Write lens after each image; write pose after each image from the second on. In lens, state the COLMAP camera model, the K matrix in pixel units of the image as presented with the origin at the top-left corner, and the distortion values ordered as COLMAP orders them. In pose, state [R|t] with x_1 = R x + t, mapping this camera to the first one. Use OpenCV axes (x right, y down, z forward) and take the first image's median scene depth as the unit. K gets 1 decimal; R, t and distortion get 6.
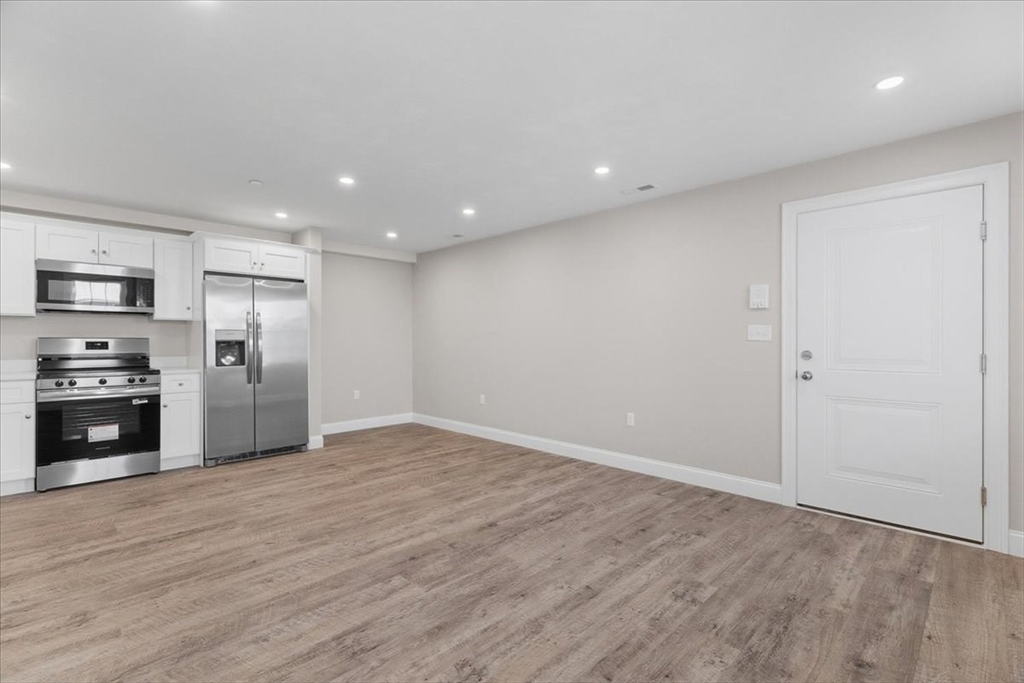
lens RADIAL K [[471.8, 0, 511.5], [0, 471.8, 340.6], [0, 0, 1]] dist [0.010070, -0.002466]
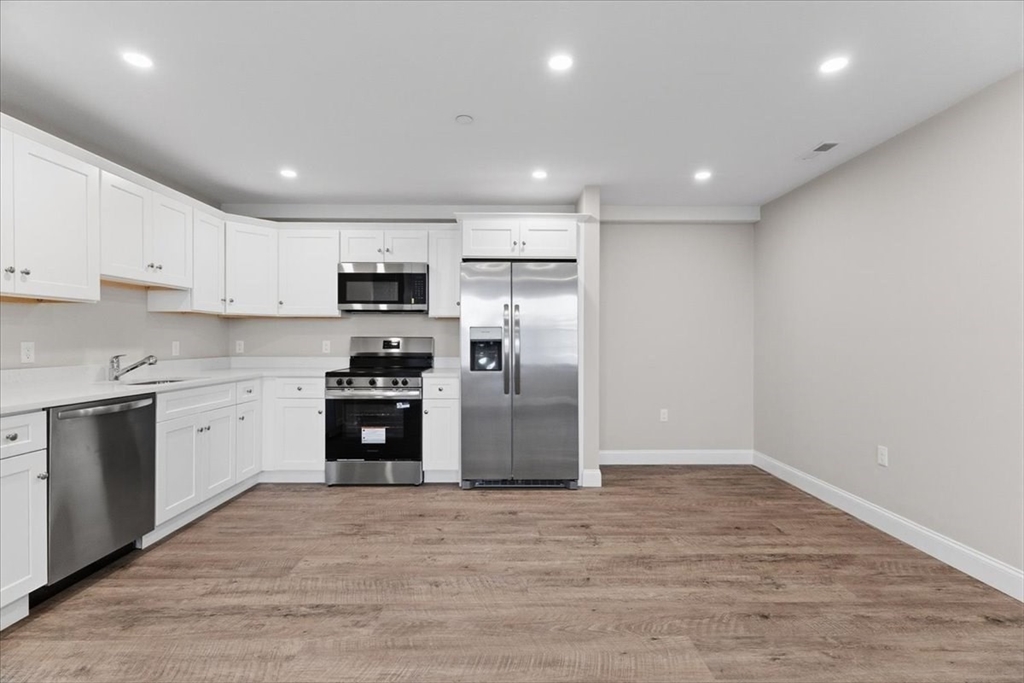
lens RADIAL K [[471.8, 0, 512.6], [0, 471.8, 337.3], [0, 0, 1]] dist [0.010070, -0.002466]
pose [[0.715847, -0.001693, -0.698255, 0.016207], [-0.001428, 0.999991, -0.003888, -0.001548], [0.698256, 0.003780, 0.715838, 0.564728]]
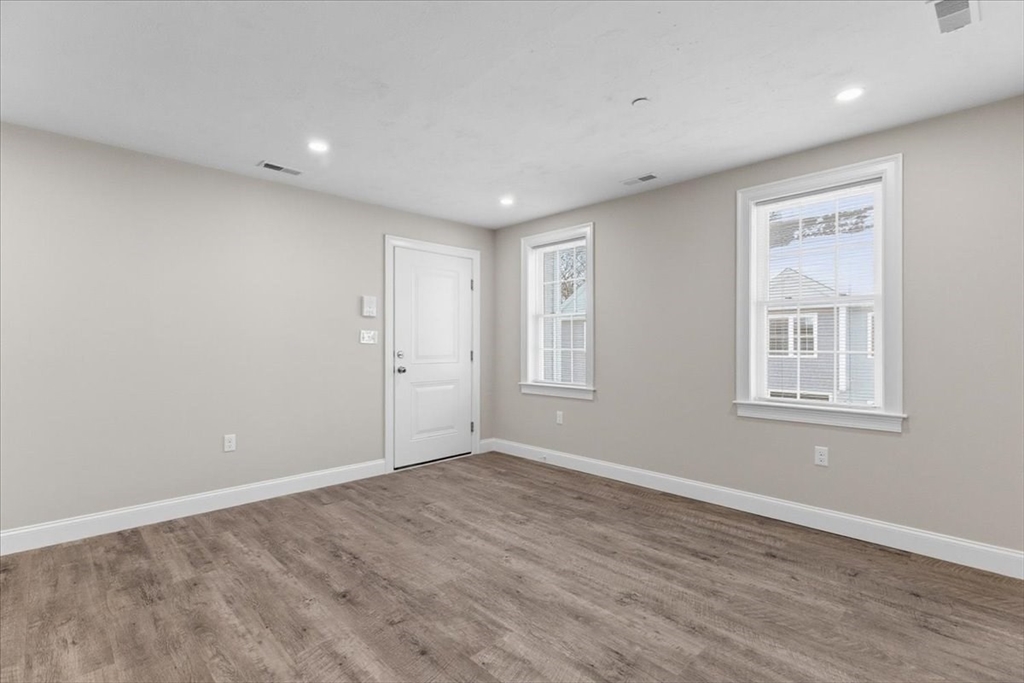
lens RADIAL K [[471.8, 0, 515.0], [0, 471.8, 351.0], [0, 0, 1]] dist [0.010070, -0.002466]
pose [[0.005688, -0.014644, 0.999877, -0.654923], [-0.000368, 0.999893, 0.014646, -0.000272], [-0.999984, -0.000451, 0.005682, 0.619721]]
